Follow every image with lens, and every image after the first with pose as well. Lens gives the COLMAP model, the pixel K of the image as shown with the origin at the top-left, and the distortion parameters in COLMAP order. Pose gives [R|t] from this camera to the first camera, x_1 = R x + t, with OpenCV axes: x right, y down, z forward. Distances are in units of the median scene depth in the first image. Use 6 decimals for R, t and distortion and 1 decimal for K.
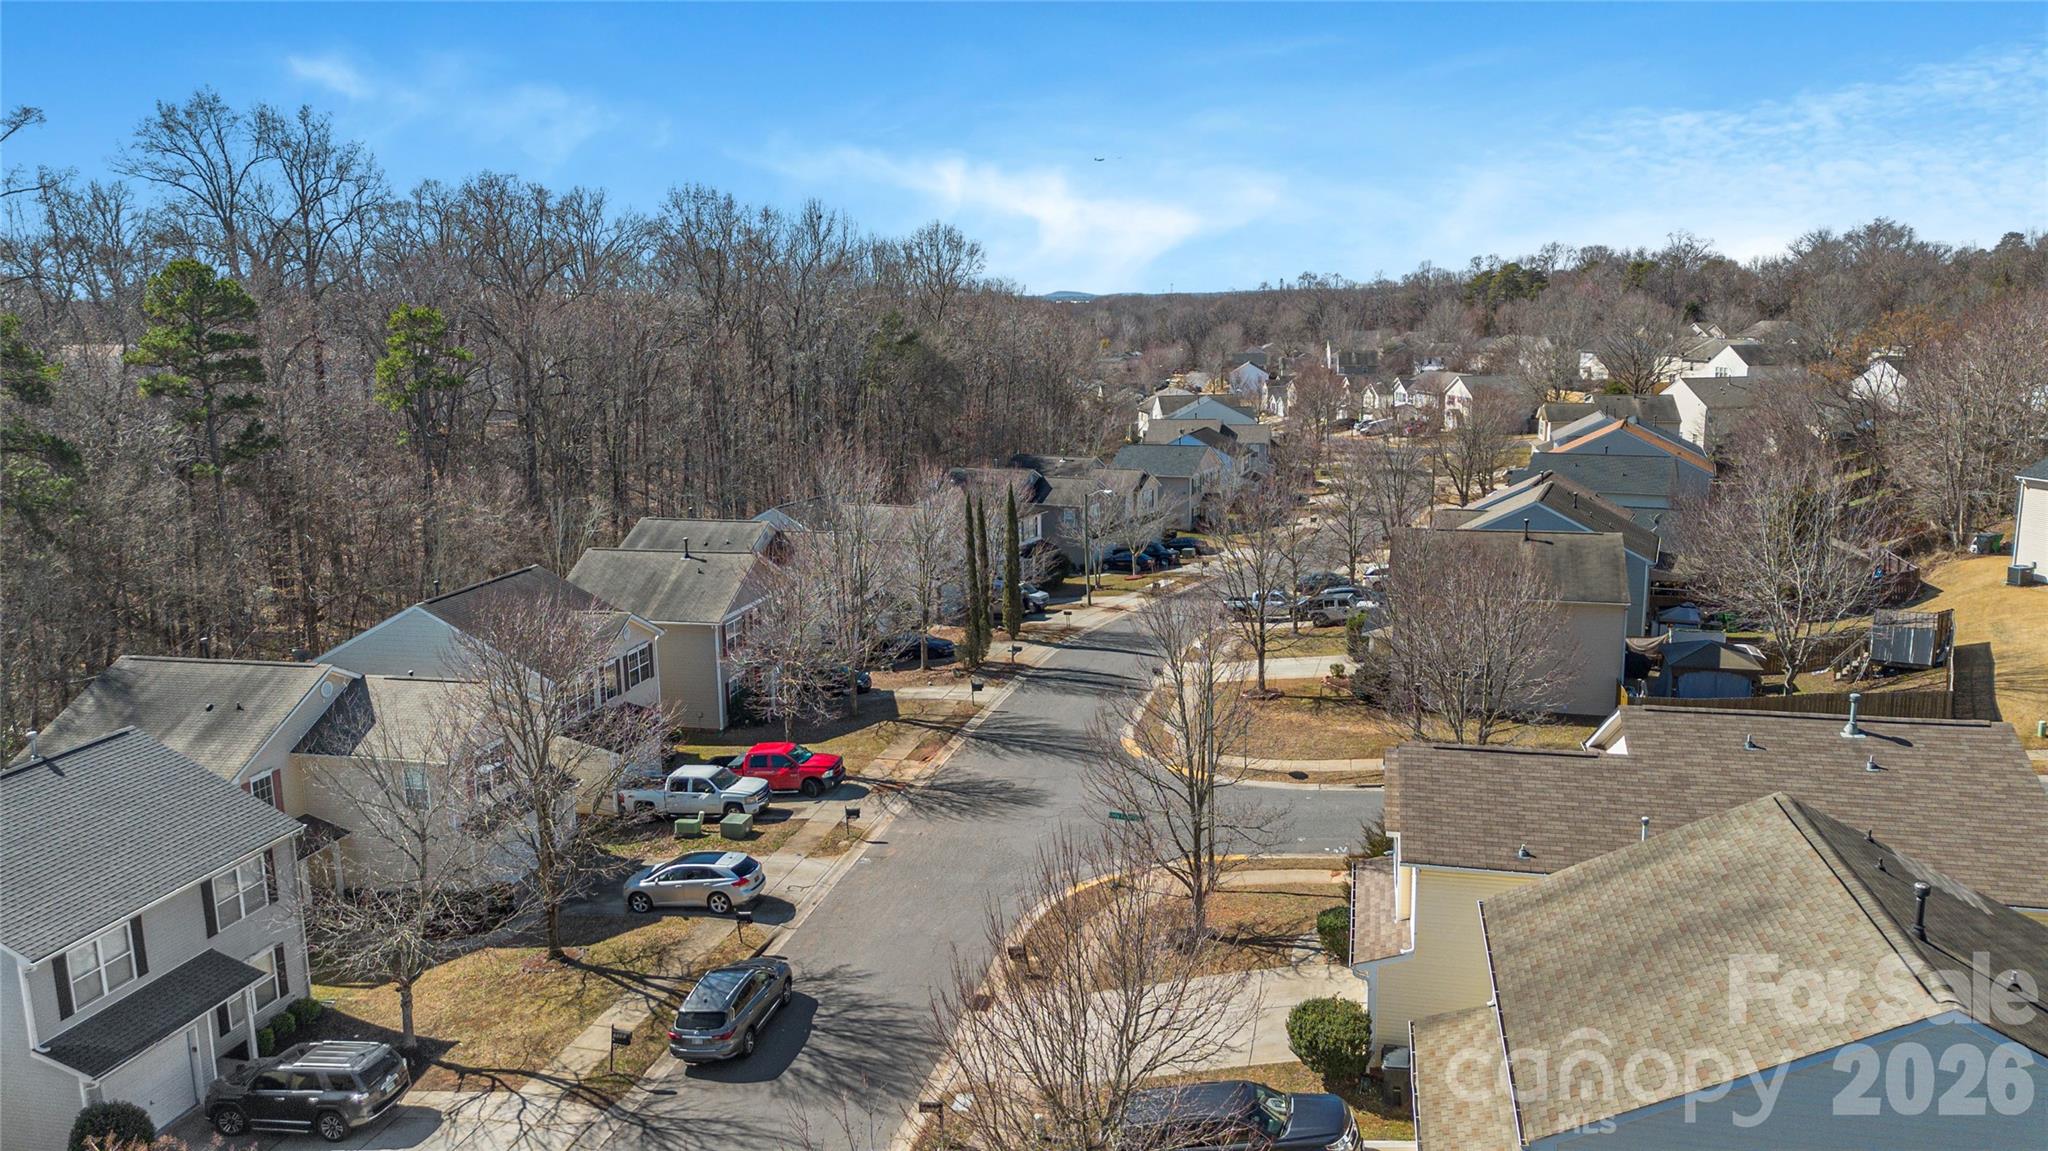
lens RADIAL K [[1451.4, 0, 1022.0], [0, 1451.4, 591.9], [0, 0, 1]] dist [0.059551, -0.054234]
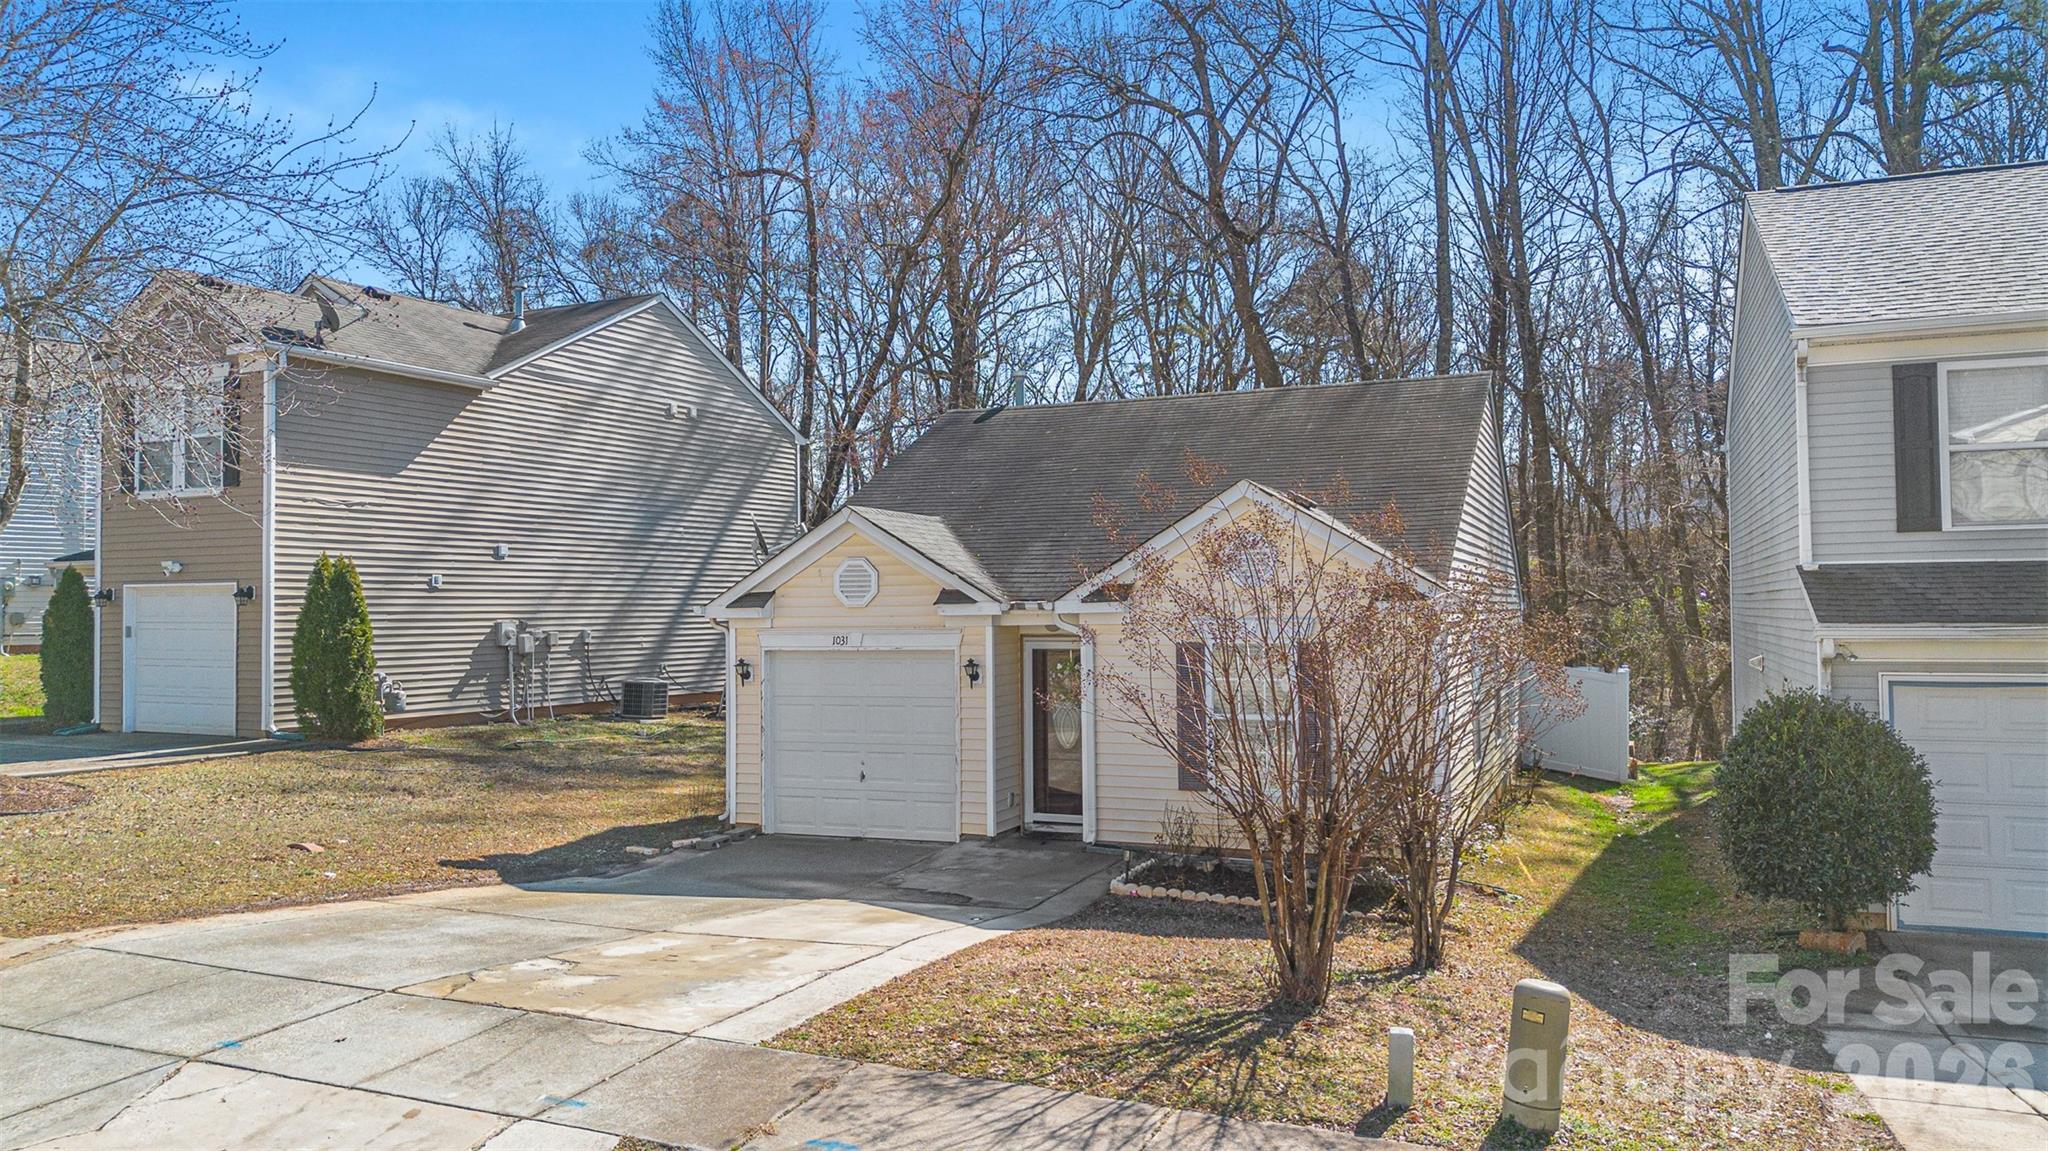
lens RADIAL K [[1451.4, 0, 1030.3], [0, 1451.4, 559.8], [0, 0, 1]] dist [0.059551, -0.054234]
pose [[-0.157907, -0.013979, -0.987355, -0.225892], [-0.184793, 0.982653, 0.015642, 0.338675], [0.970009, 0.184926, -0.157751, 0.846177]]
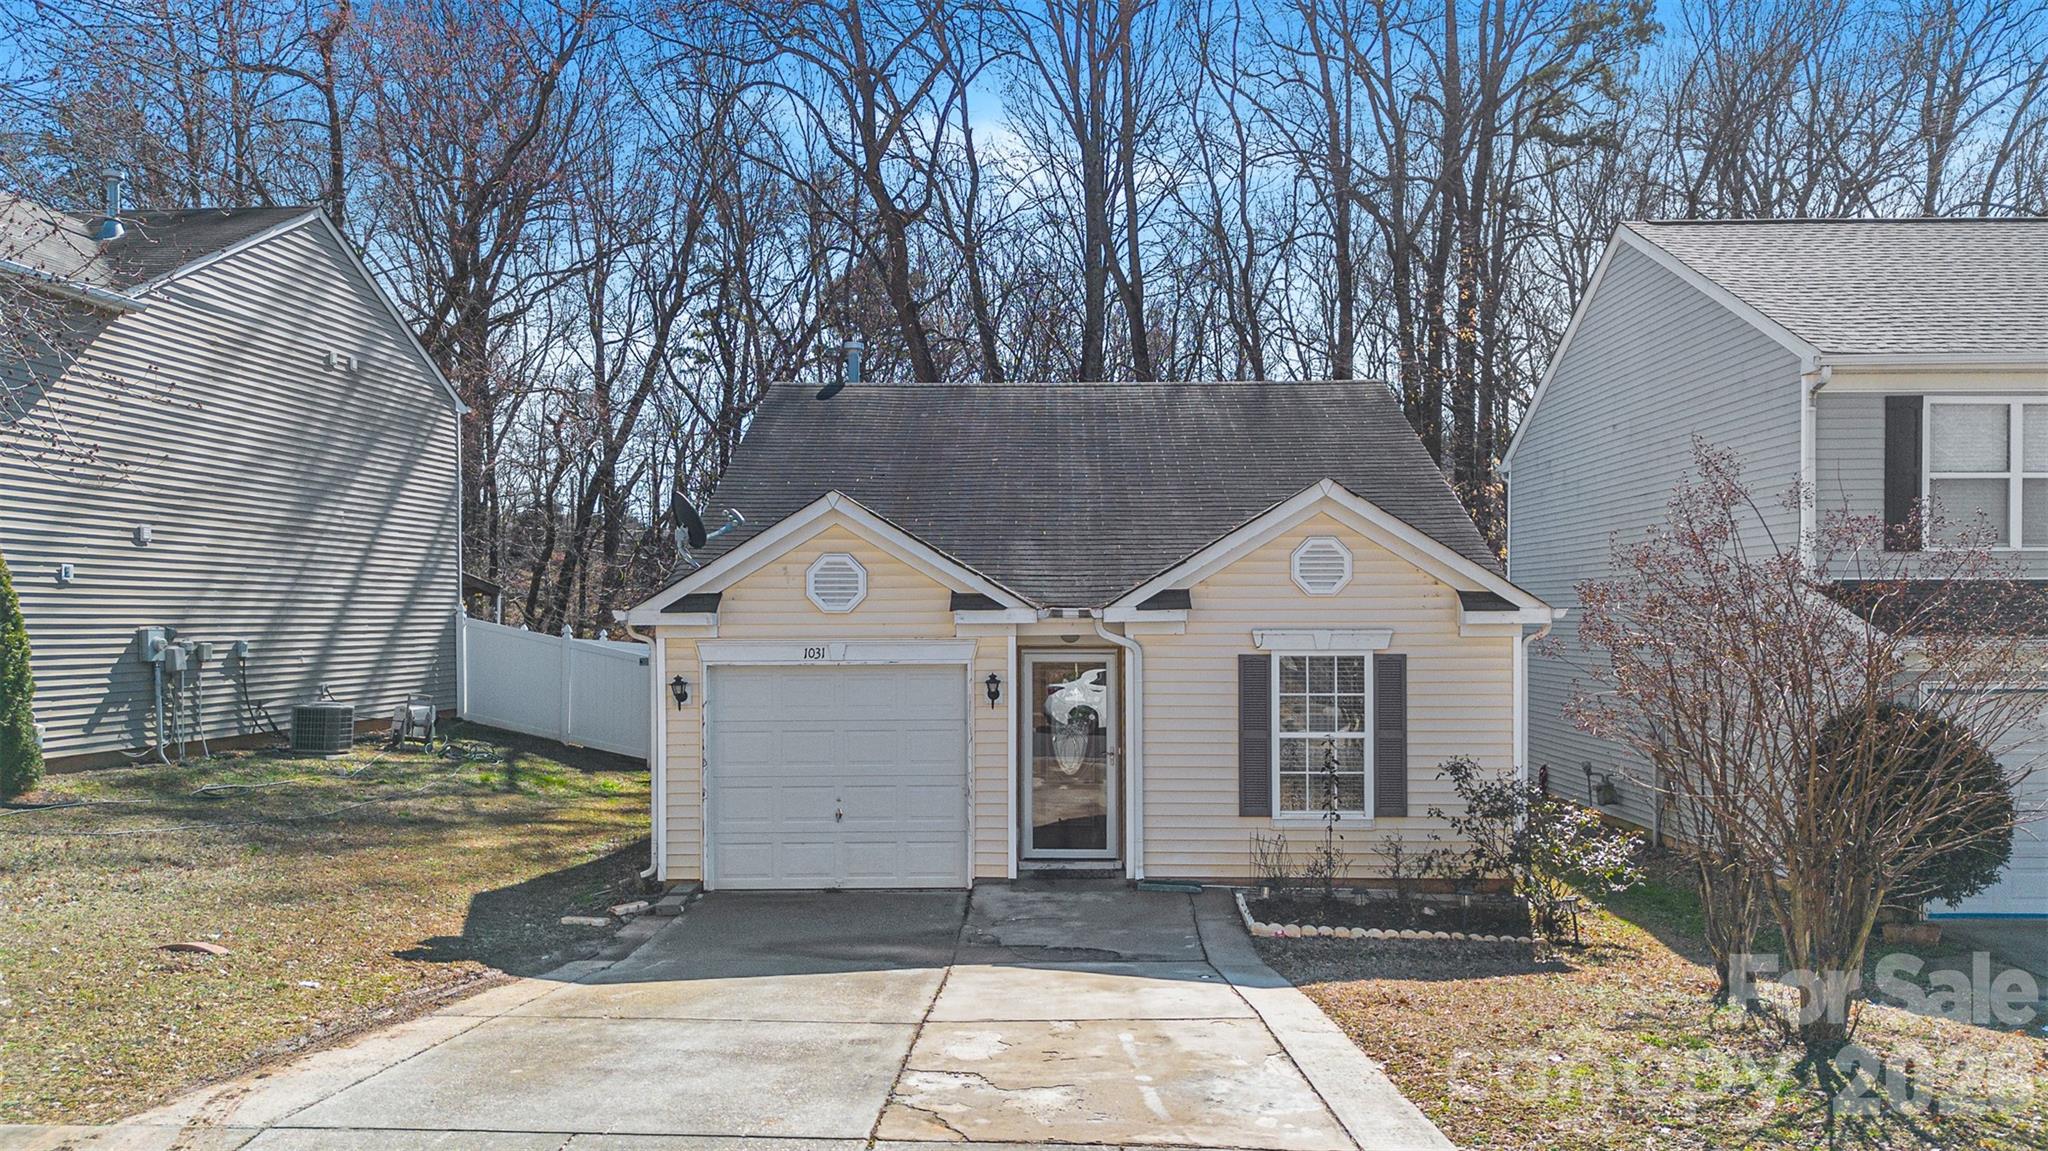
lens RADIAL K [[1528.3, 0, 1041.3], [0, 1528.3, 633.6], [0, 0, 1]] dist [0.035942, -0.019828]
pose [[0.218902, 0.027083, -0.975371, -0.270924], [-0.196761, 0.980305, -0.016939, 0.373852], [0.955702, 0.195623, 0.219919, 0.679573]]
